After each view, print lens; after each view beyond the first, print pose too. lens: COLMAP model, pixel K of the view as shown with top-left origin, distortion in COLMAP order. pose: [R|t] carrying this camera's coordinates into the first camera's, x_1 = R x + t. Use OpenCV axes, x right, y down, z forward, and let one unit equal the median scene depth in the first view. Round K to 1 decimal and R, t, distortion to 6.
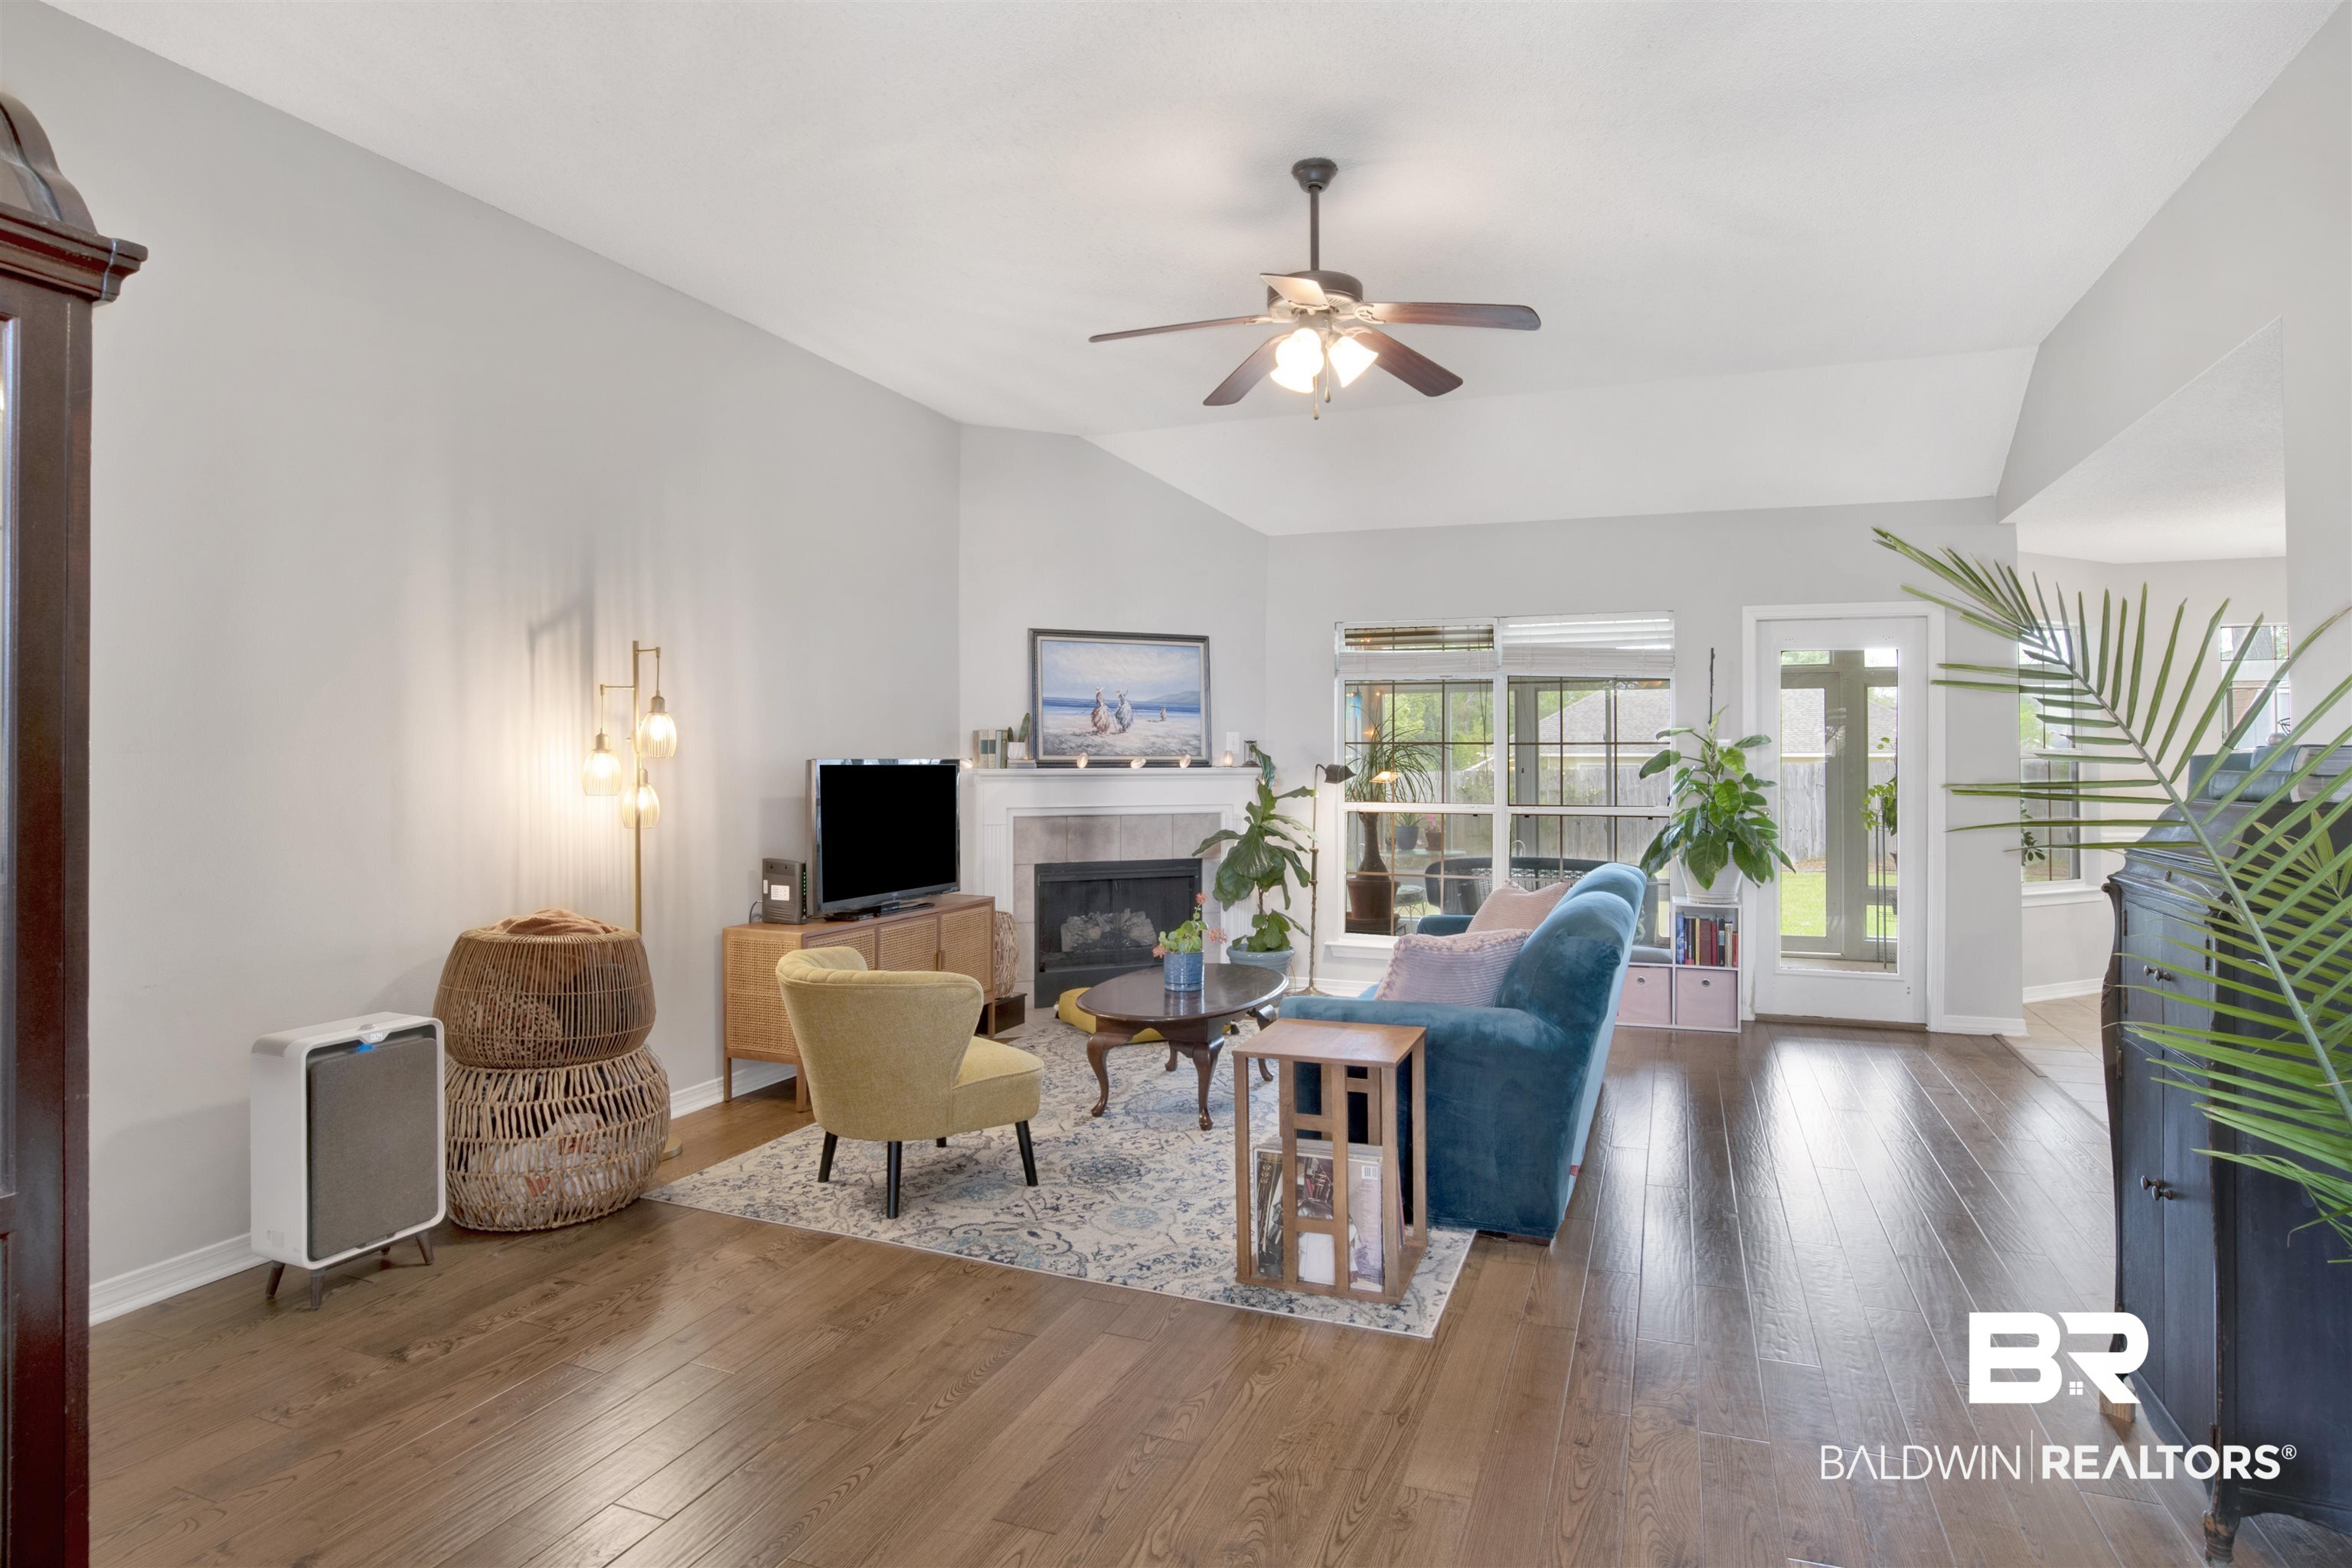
lens RADIAL K [[1258.0, 0, 1177.7], [0, 1258.0, 773.8], [0, 0, 1]] dist [-0.054321, 0.033551]
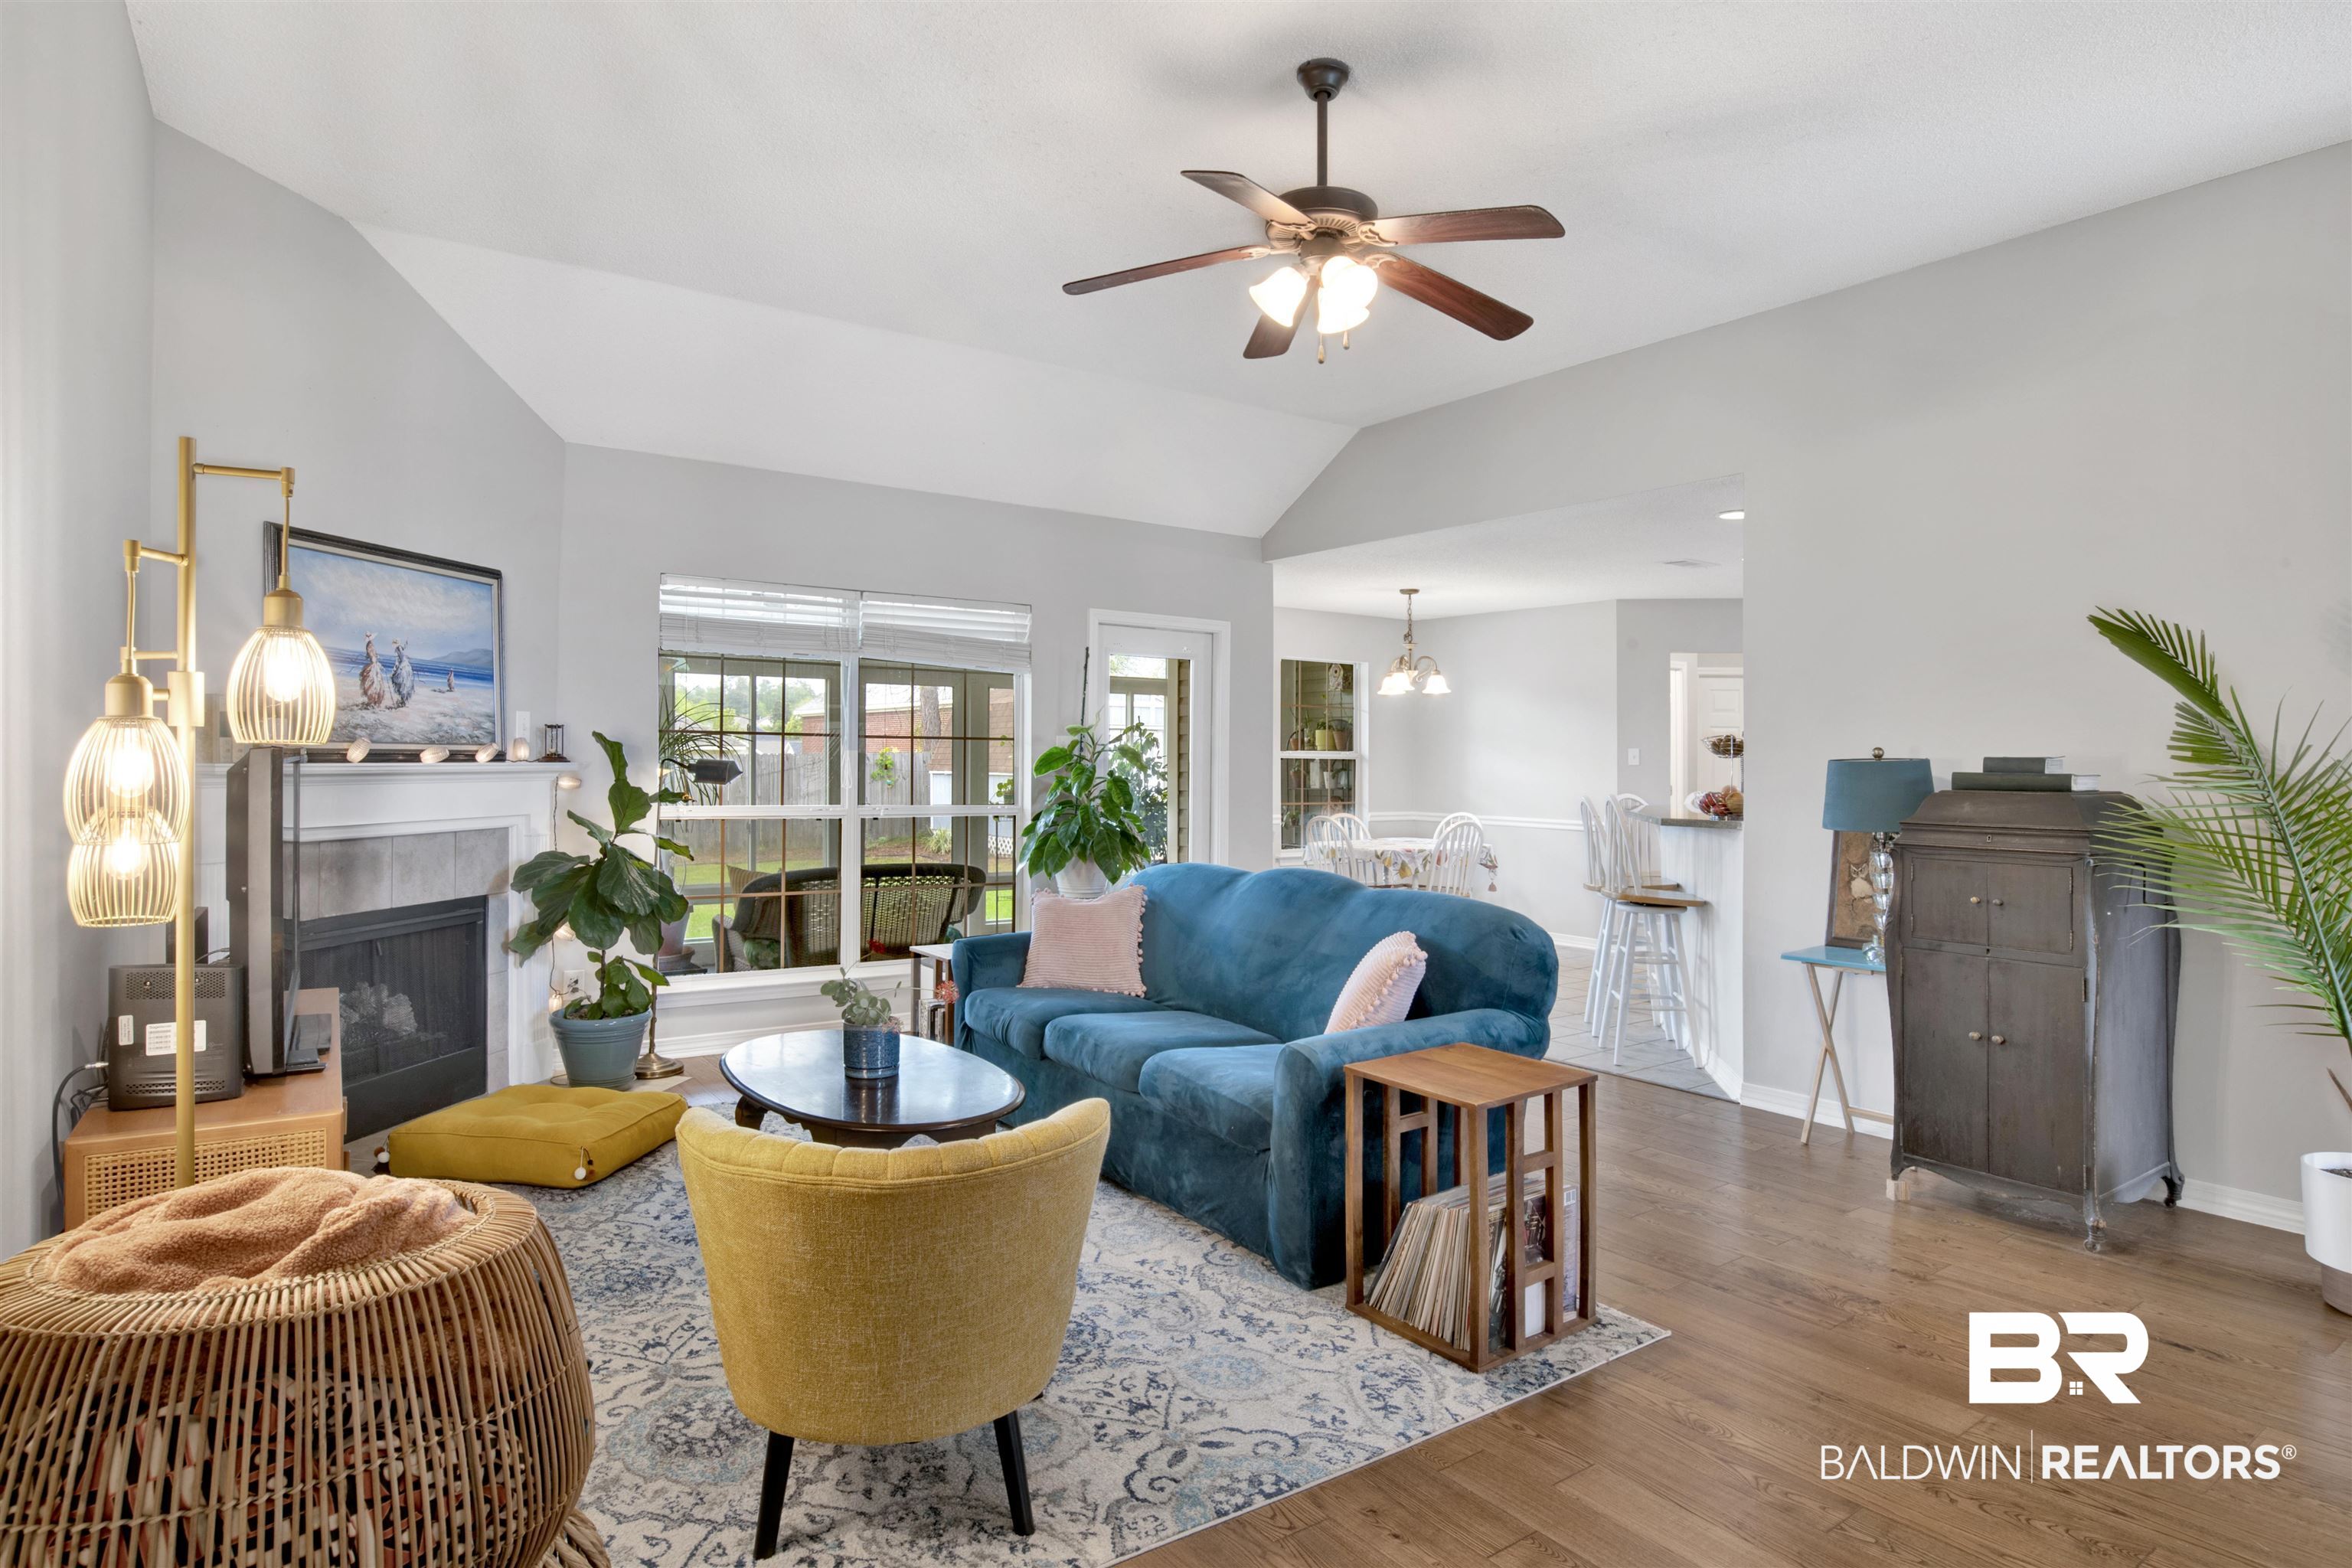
lens RADIAL K [[1275.7, 0, 1176.0], [0, 1275.7, 784.0], [0, 0, 1]] dist [-0.070831, 0.000083]
pose [[0.546687, -0.010324, 0.837273, -0.591993], [-0.000133, 0.999923, 0.012417, -0.002750], [-0.837337, -0.006900, 0.546644, 0.545283]]
